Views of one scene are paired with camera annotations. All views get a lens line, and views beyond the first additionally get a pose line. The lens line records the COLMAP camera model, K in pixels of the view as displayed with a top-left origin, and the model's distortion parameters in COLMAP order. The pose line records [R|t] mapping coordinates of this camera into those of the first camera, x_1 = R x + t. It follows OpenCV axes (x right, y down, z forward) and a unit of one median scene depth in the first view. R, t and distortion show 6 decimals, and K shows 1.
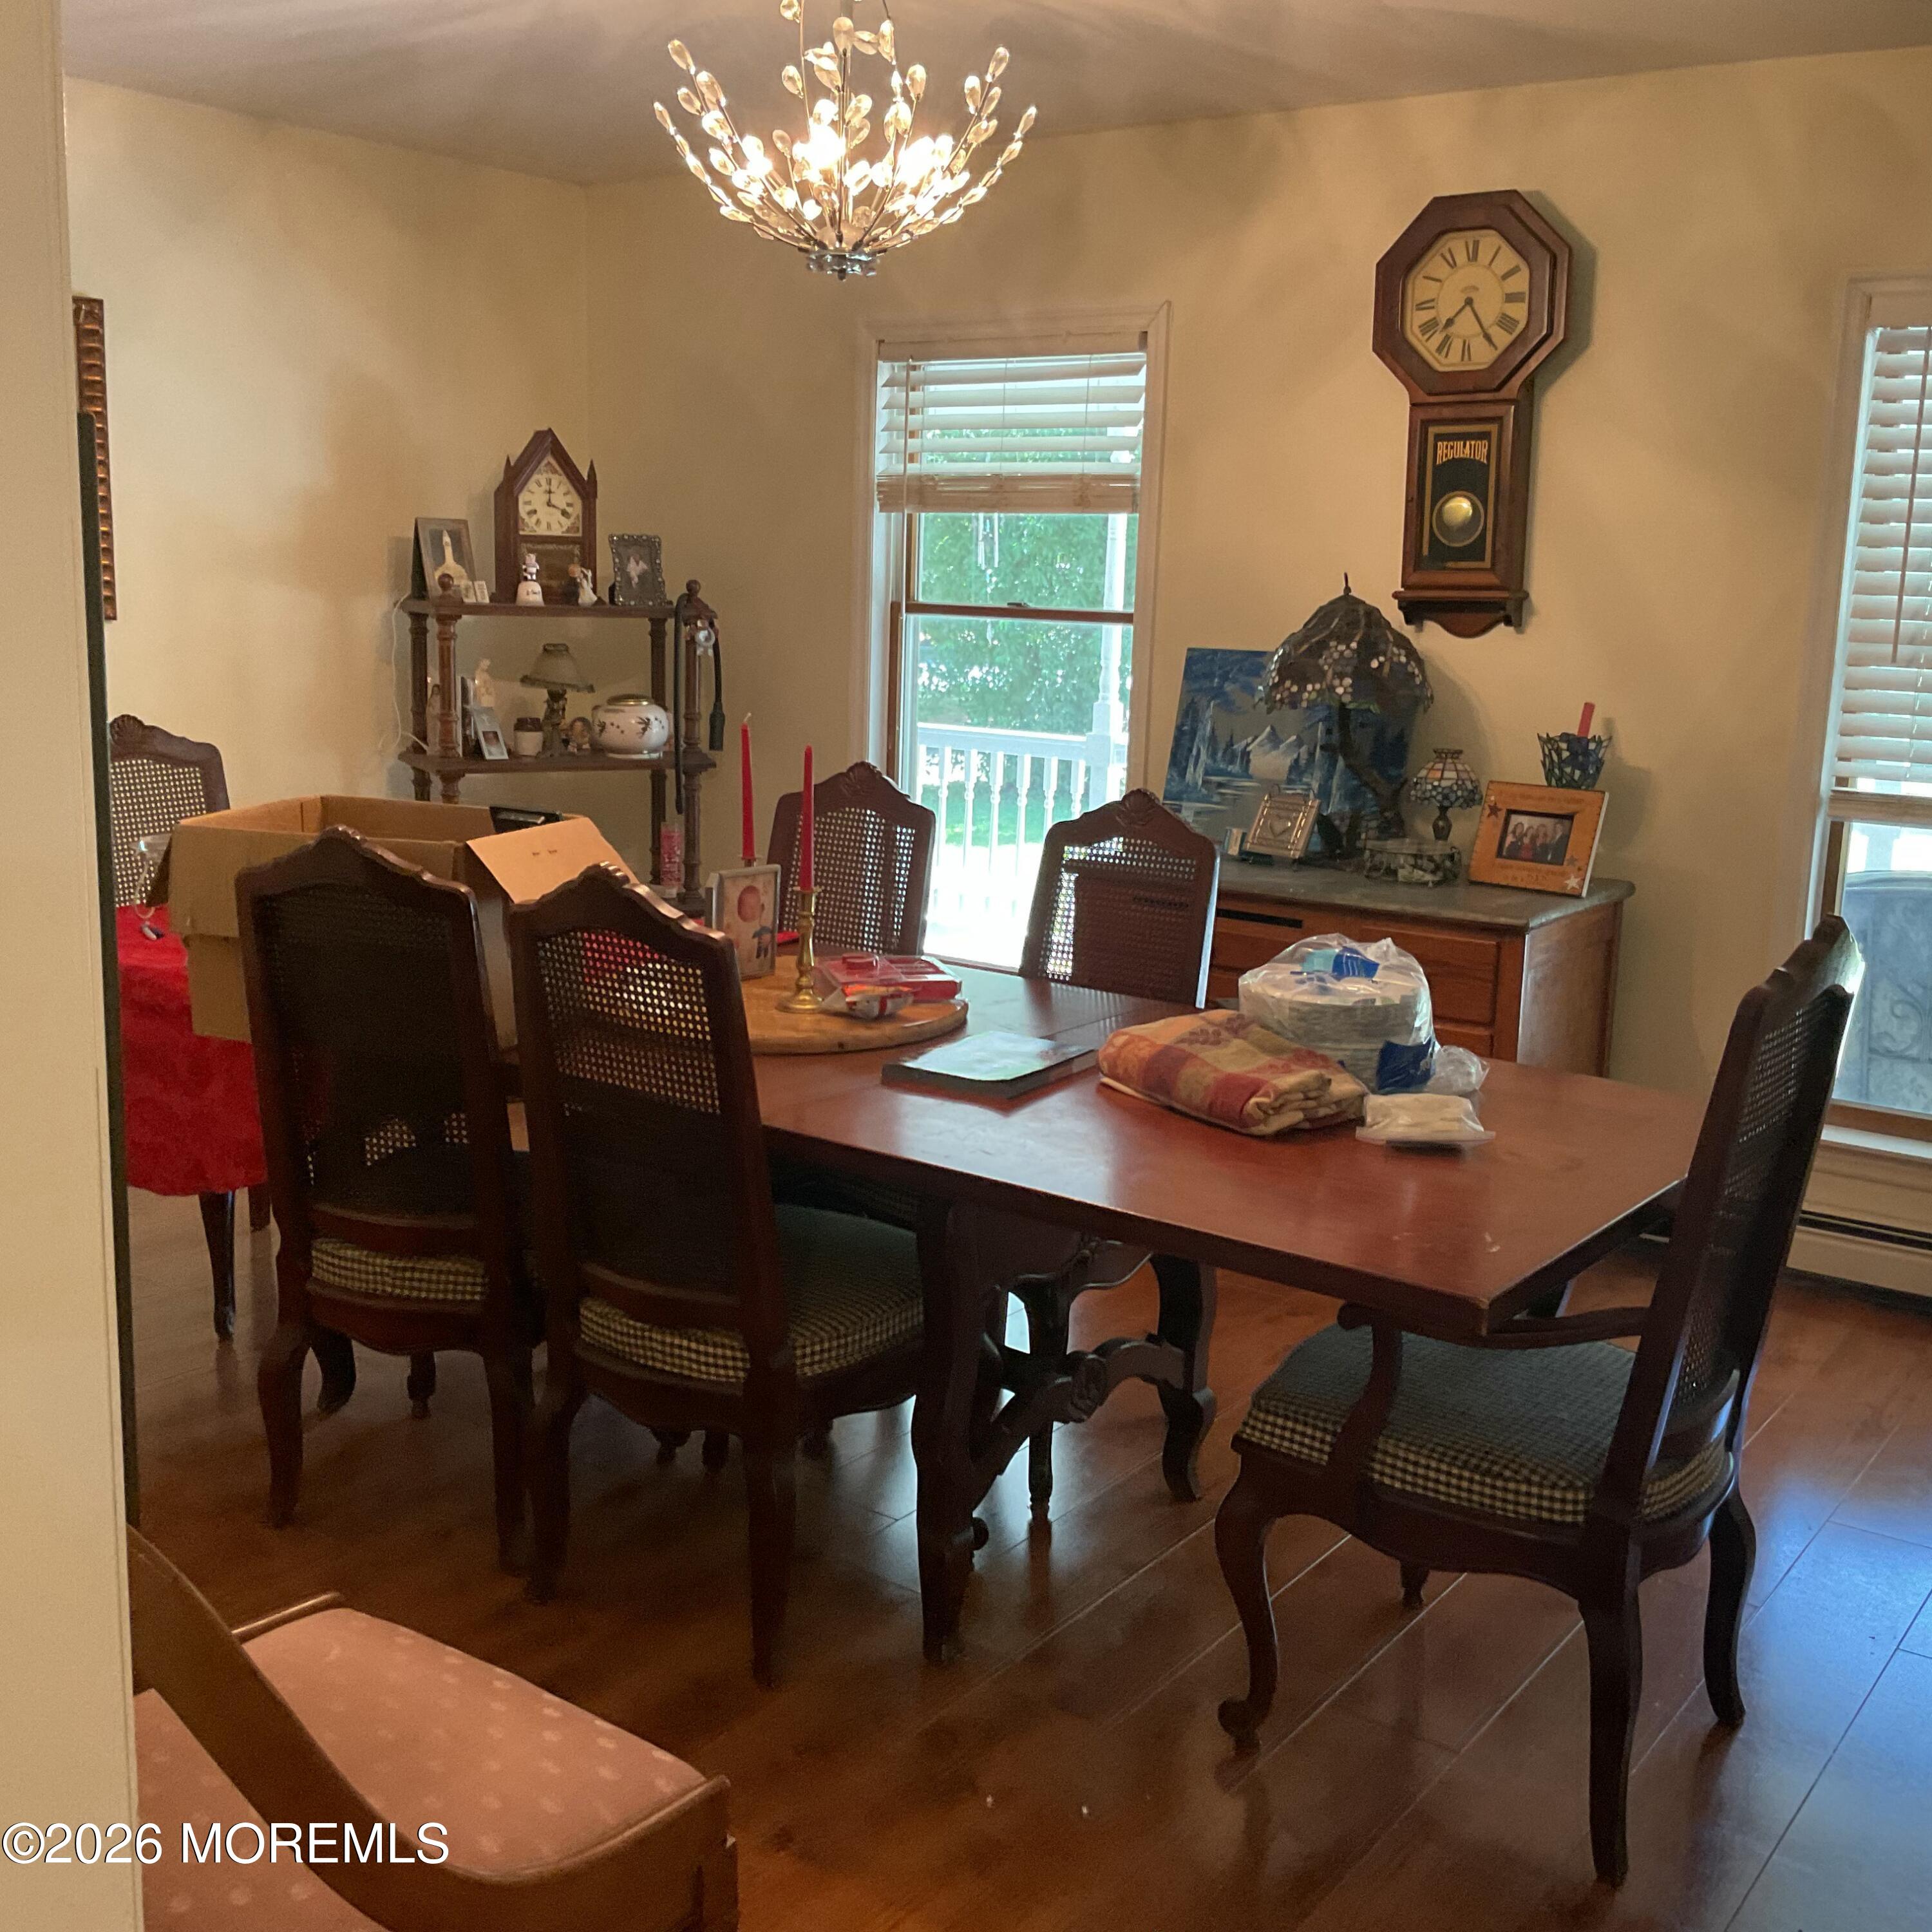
lens RADIAL K [[2141.0, 0, 962.9], [0, 2141.0, 955.0], [0, 0, 1]] dist [0.137479, -0.316583]
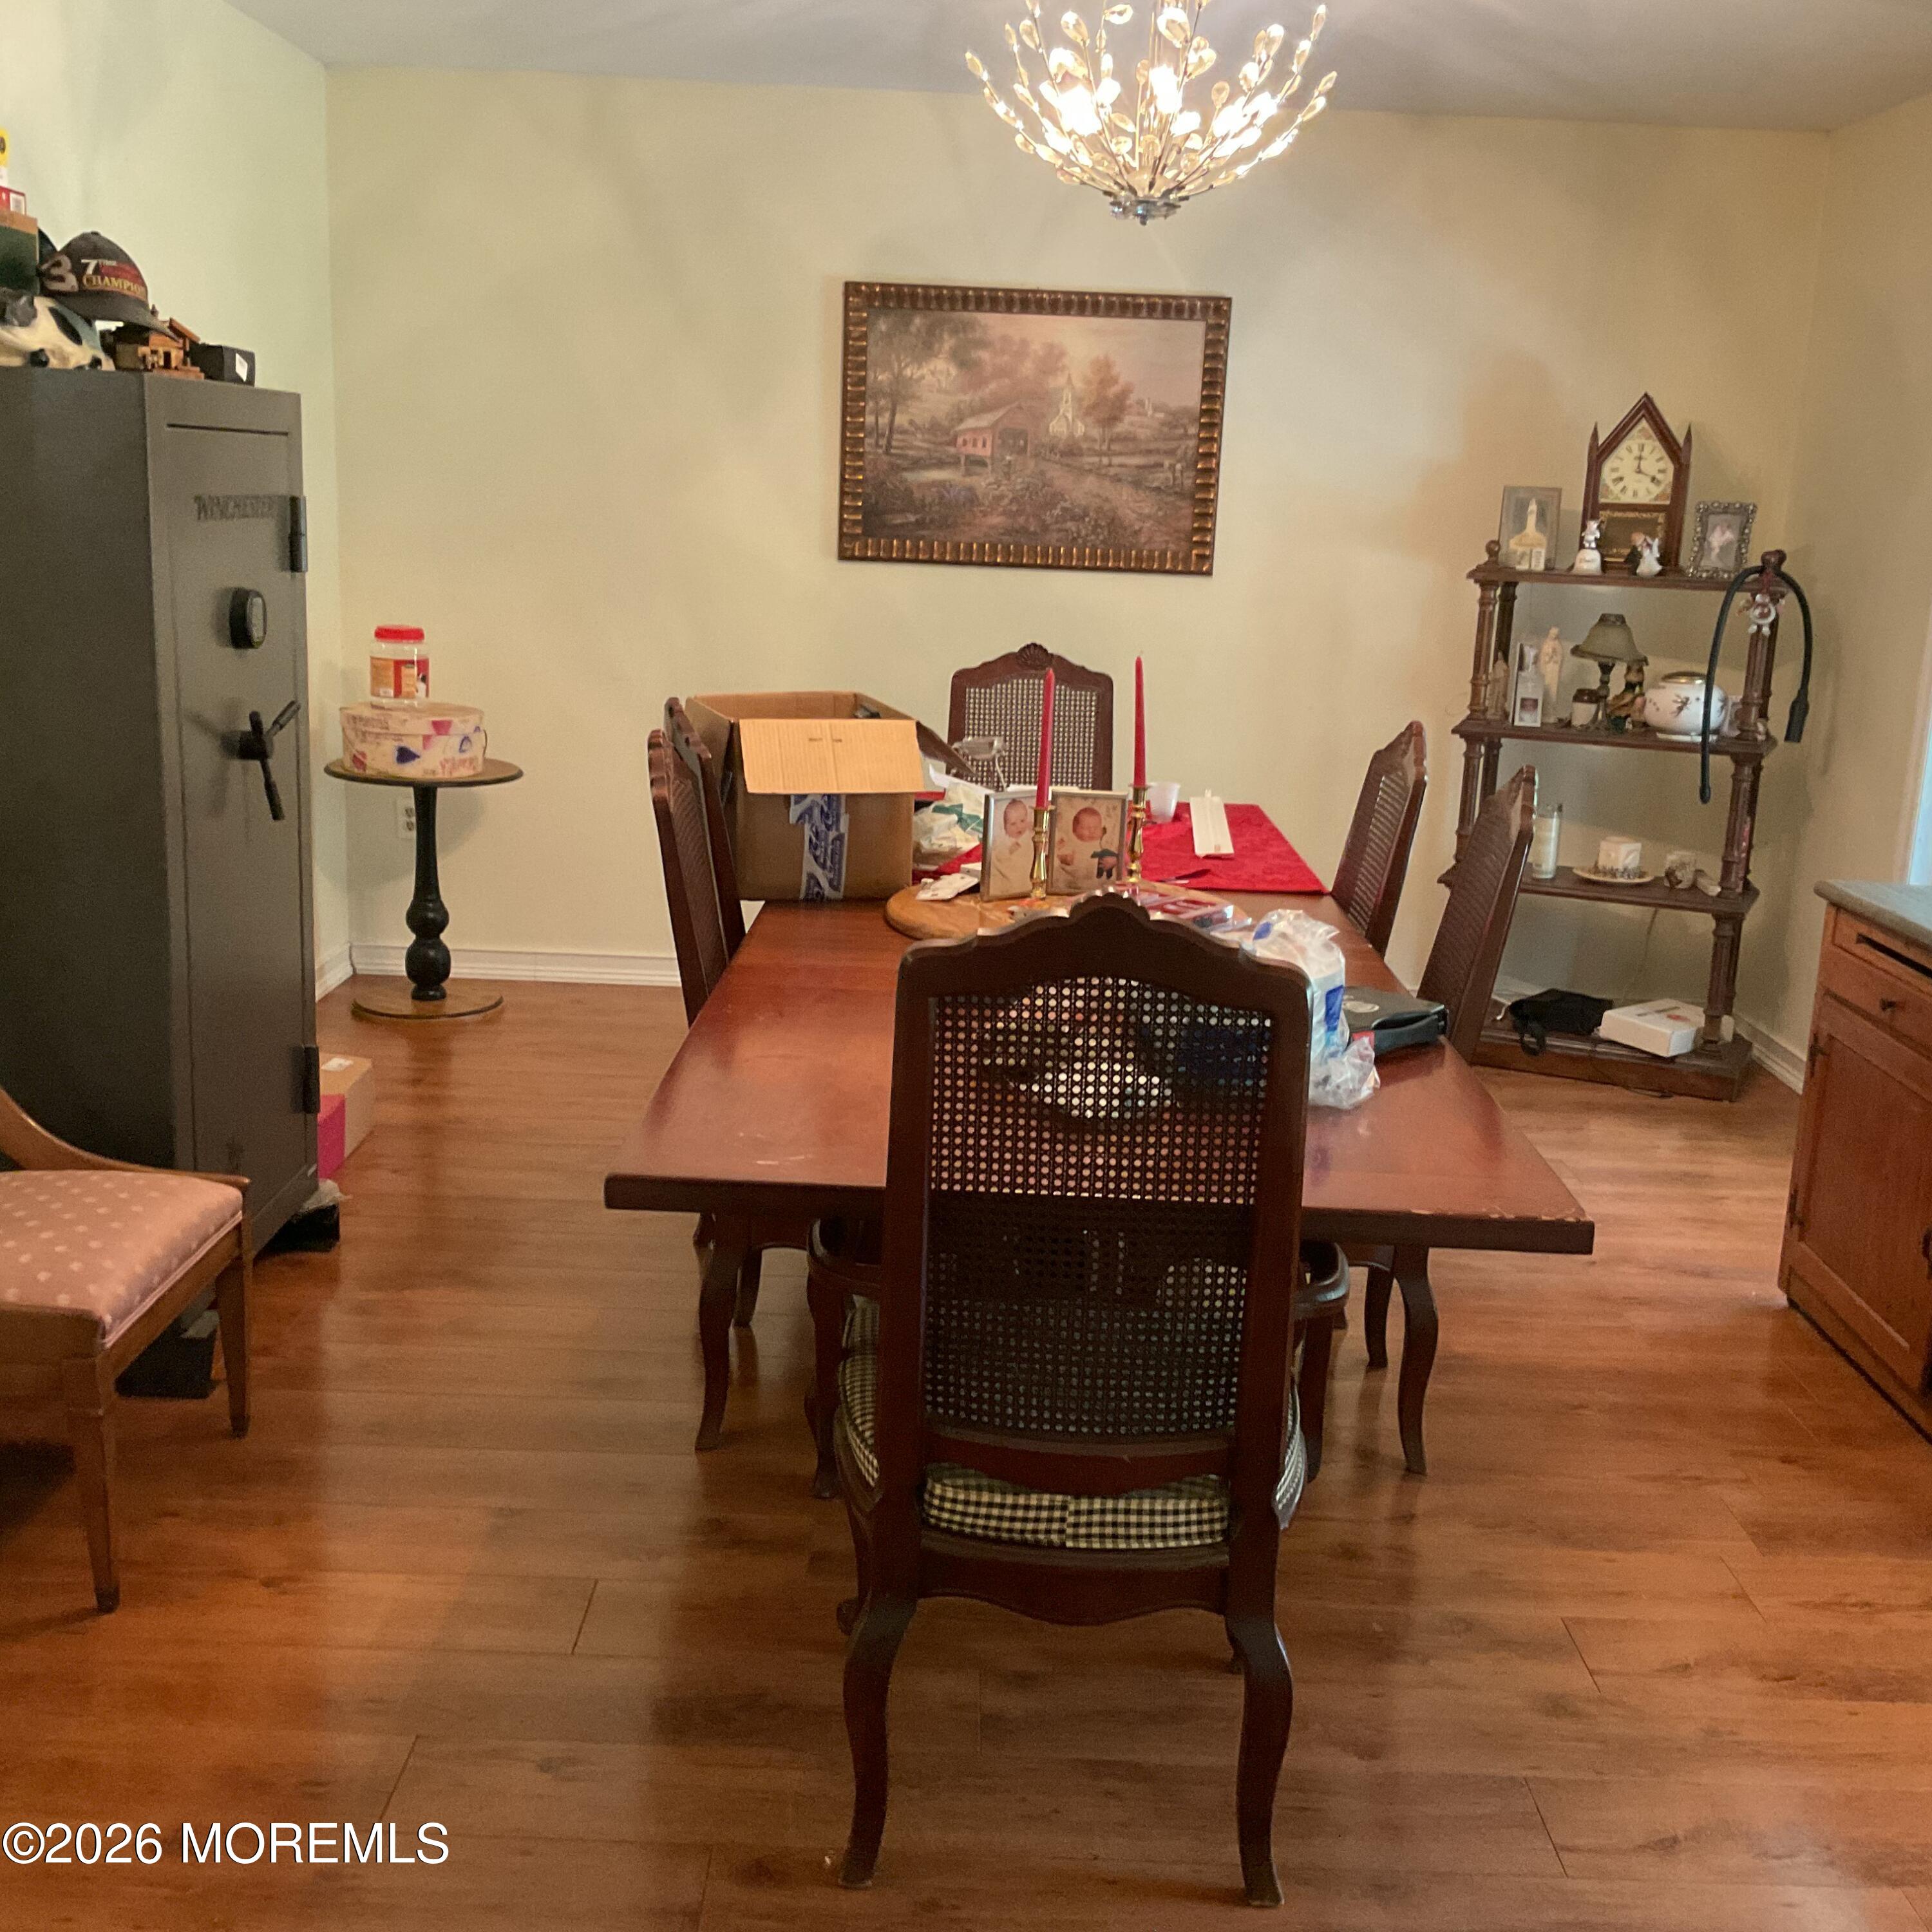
lens RADIAL K [[2141.0, 0, 962.9], [0, 2141.0, 955.0], [0, 0, 1]] dist [0.137479, -0.316583]
pose [[0.577107, 0.169533, -0.798878, 0.447382], [-0.174898, 0.981177, 0.081873, -0.022498], [0.797721, 0.092473, 0.595894, 0.199343]]
